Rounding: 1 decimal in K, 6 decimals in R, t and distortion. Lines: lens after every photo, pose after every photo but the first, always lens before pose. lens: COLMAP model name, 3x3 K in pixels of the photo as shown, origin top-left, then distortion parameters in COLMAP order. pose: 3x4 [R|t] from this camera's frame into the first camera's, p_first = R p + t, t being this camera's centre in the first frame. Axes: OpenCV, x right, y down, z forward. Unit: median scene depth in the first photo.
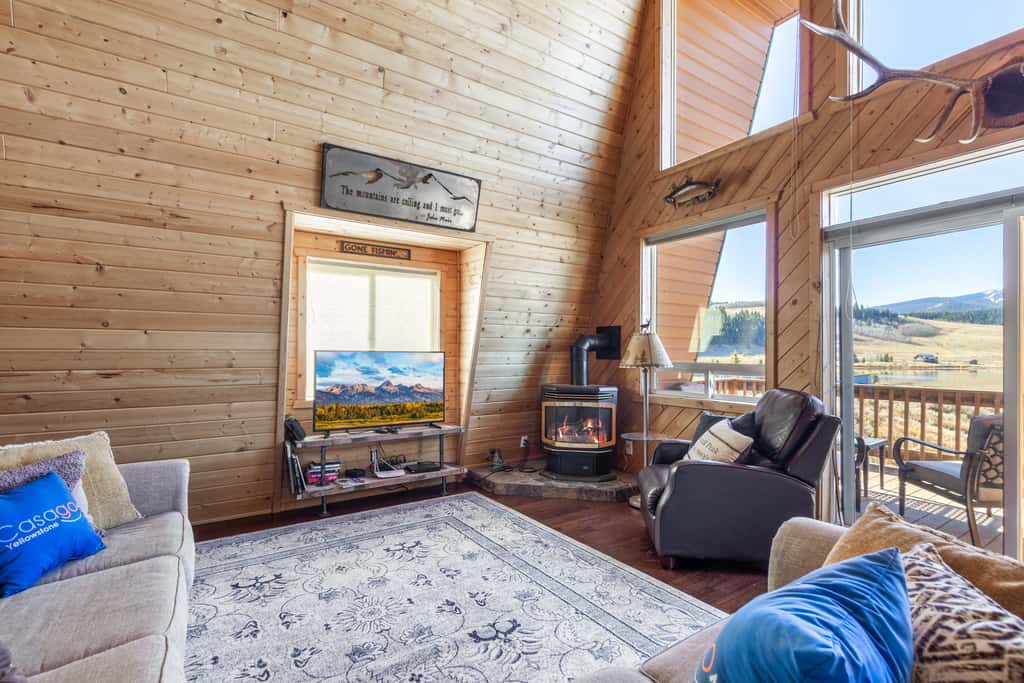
lens RADIAL K [[471.0, 0, 507.7], [0, 471.0, 349.0], [0, 0, 1]] dist [0.011574, -0.000791]
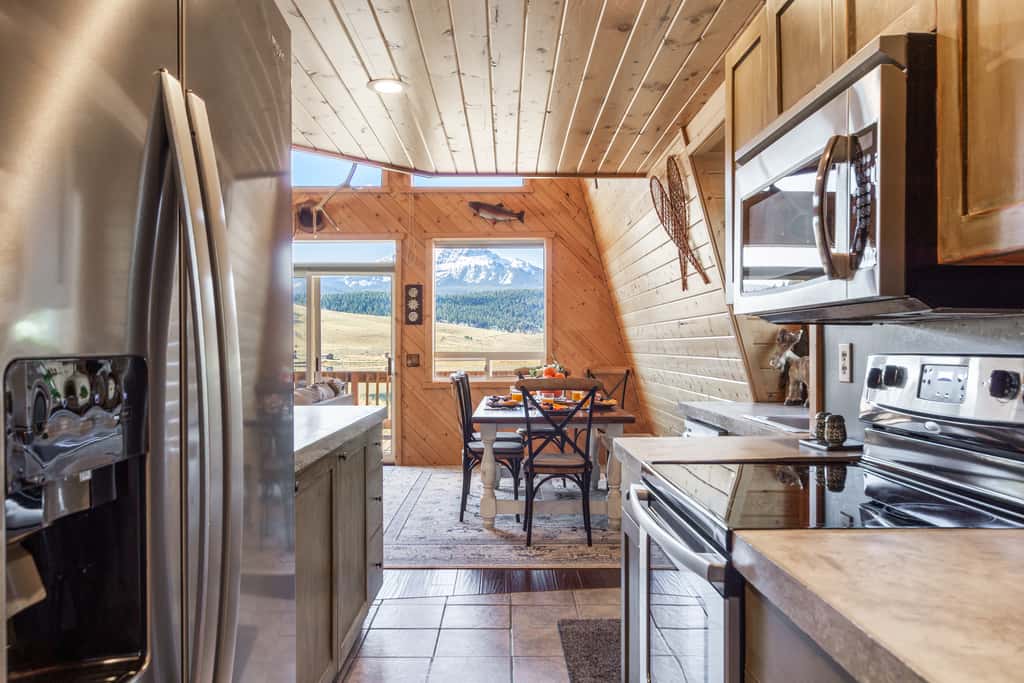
lens RADIAL K [[789.6, 0, 512.4], [0, 789.6, 337.3], [0, 0, 1]] dist [0.000070, 0.000229]
pose [[0.538673, 0.012754, 0.842418, -1.179670], [-0.011710, 0.999902, -0.007650, -0.010940], [-0.842433, -0.005744, 0.538770, -1.402342]]
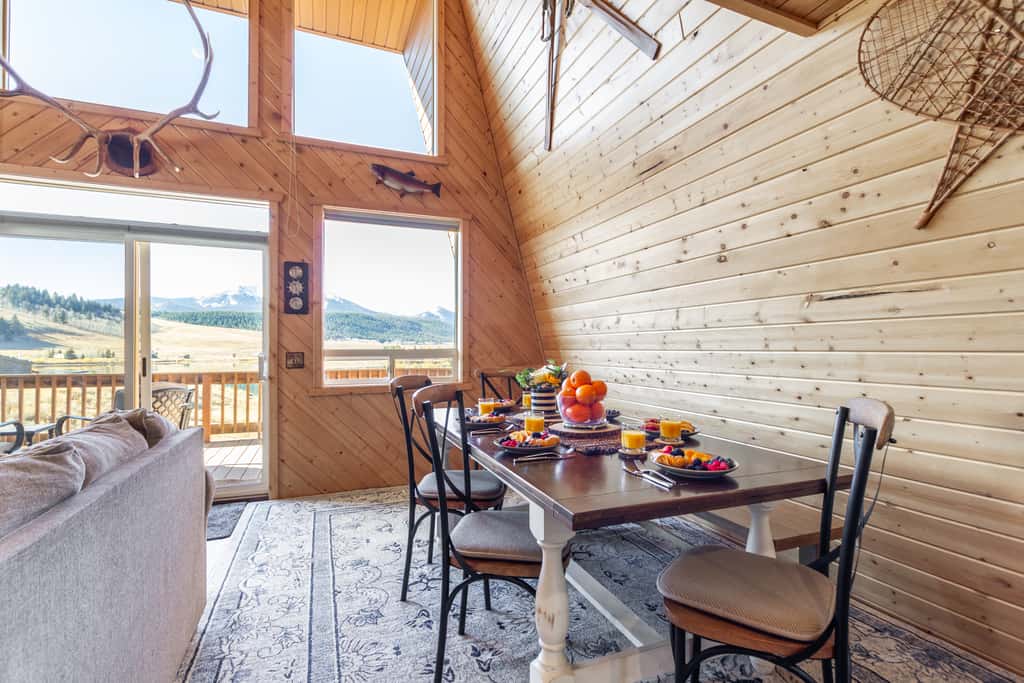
lens RADIAL K [[471.0, 0, 513.9], [0, 471.0, 345.3], [0, 0, 1]] dist [0.011574, -0.000791]
pose [[0.190612, 0.010377, 0.981611, -0.070599], [-0.011407, 0.999900, -0.008355, 0.019790], [-0.981599, -0.009605, 0.190712, -0.340990]]
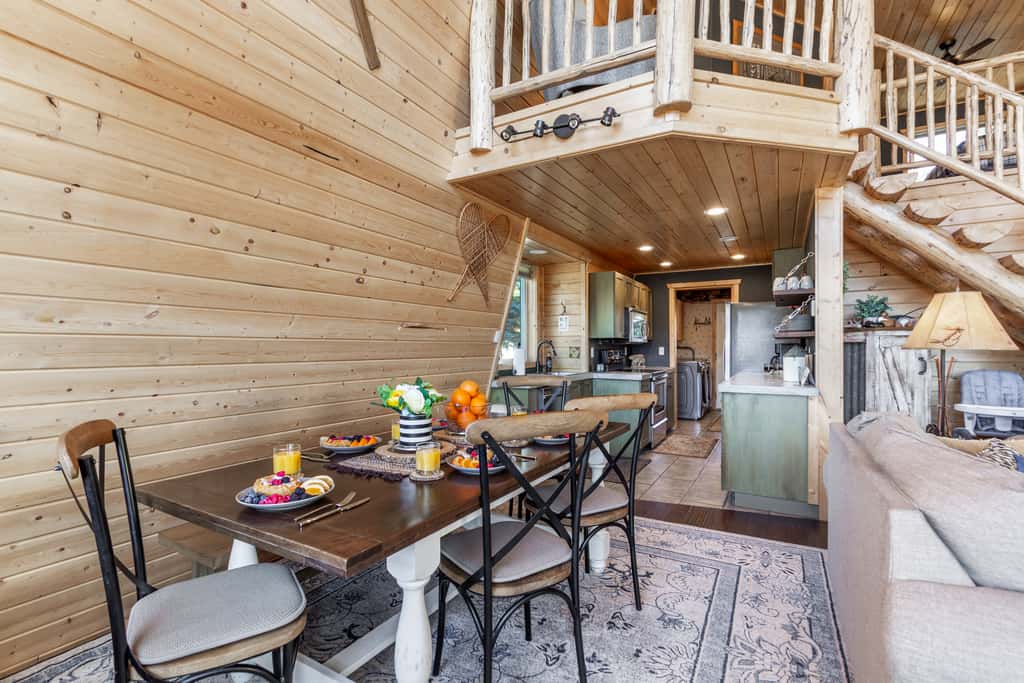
lens RADIAL K [[471.0, 0, 512.9], [0, 471.0, 351.0], [0, 0, 1]] dist [0.011574, -0.000791]
pose [[-0.891327, 0.007968, -0.453292, 1.061996], [0.011683, 0.999917, -0.005396, 0.005388], [0.453211, -0.010105, -0.891346, 0.506068]]
